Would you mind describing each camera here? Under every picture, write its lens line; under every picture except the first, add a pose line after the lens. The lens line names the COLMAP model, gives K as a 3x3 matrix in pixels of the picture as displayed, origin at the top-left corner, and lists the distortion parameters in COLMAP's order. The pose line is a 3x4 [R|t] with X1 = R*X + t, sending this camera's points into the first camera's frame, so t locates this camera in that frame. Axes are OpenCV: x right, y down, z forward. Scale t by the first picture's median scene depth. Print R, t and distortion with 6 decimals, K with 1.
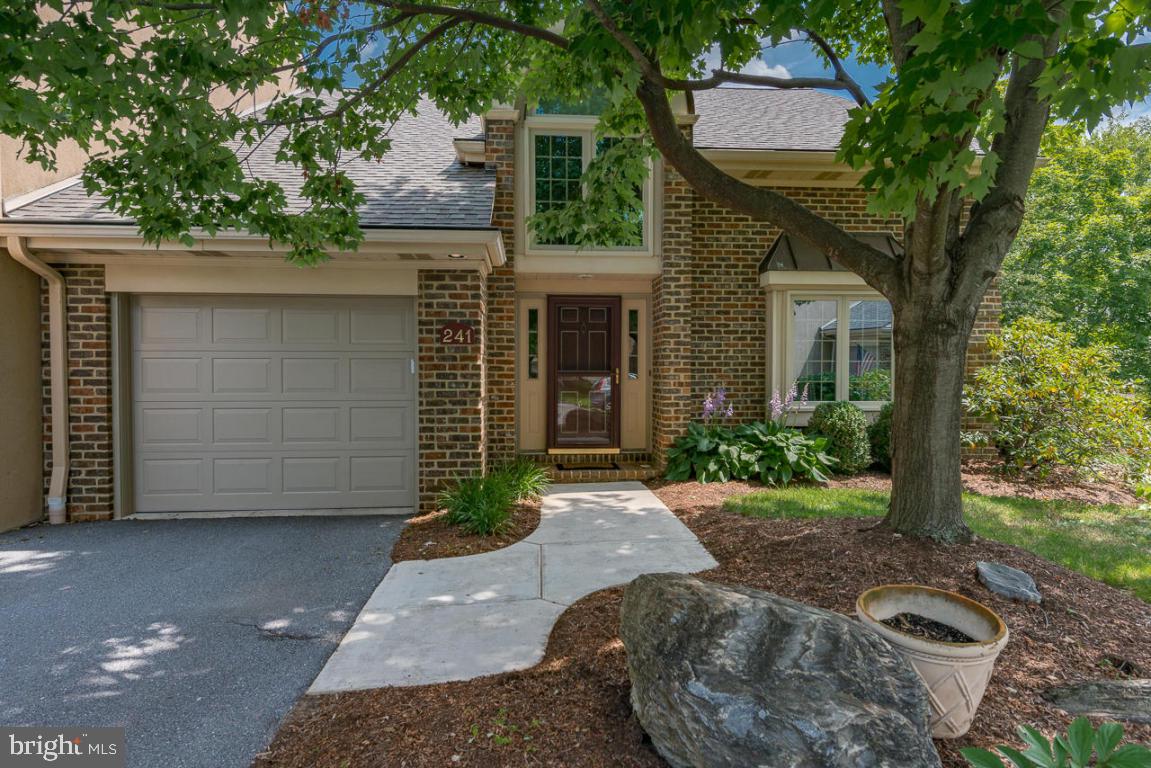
lens RADIAL K [[631.1, 0, 575.9], [0, 631.1, 382.6], [0, 0, 1]] dist [0.017072, 0.000049]
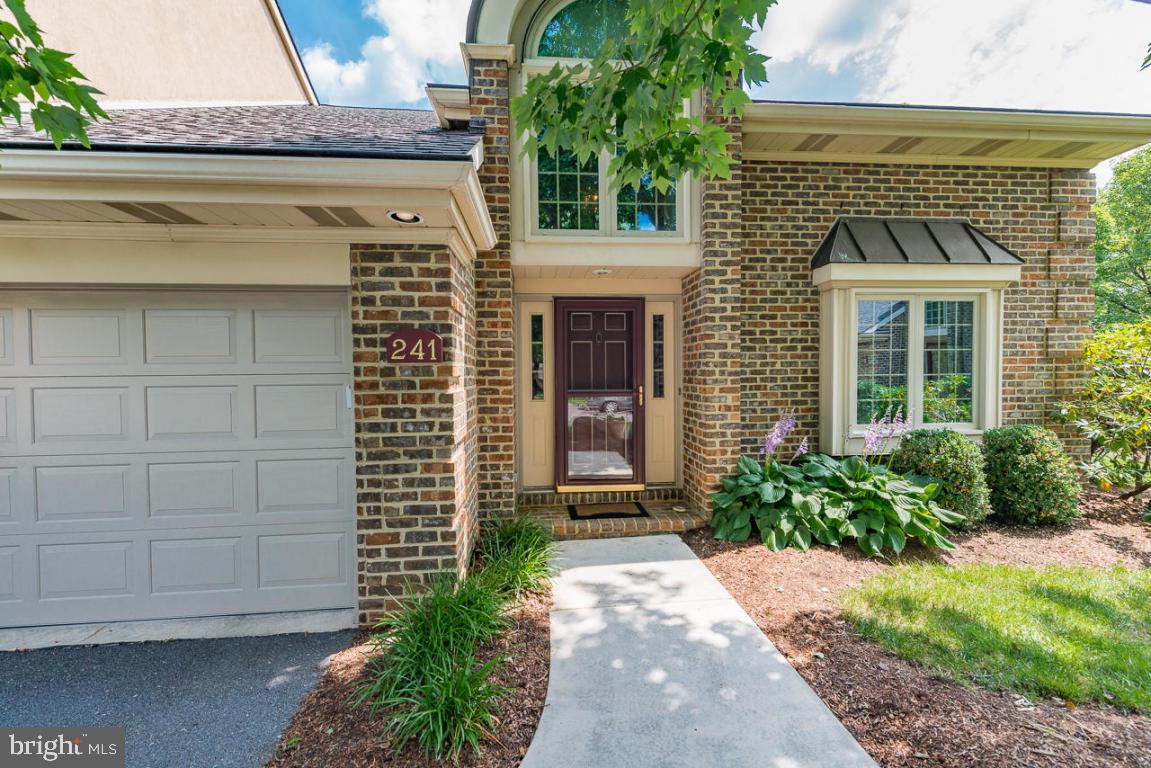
lens RADIAL K [[461.1, 0, 575.3], [0, 461.1, 384.7], [0, 0, 1]] dist [0.013008, -0.004046]
pose [[0.999920, -0.010712, 0.006789, -0.025492], [0.010657, 0.999911, 0.008022, -0.033398], [-0.006874, -0.007949, 0.999945, 0.442808]]
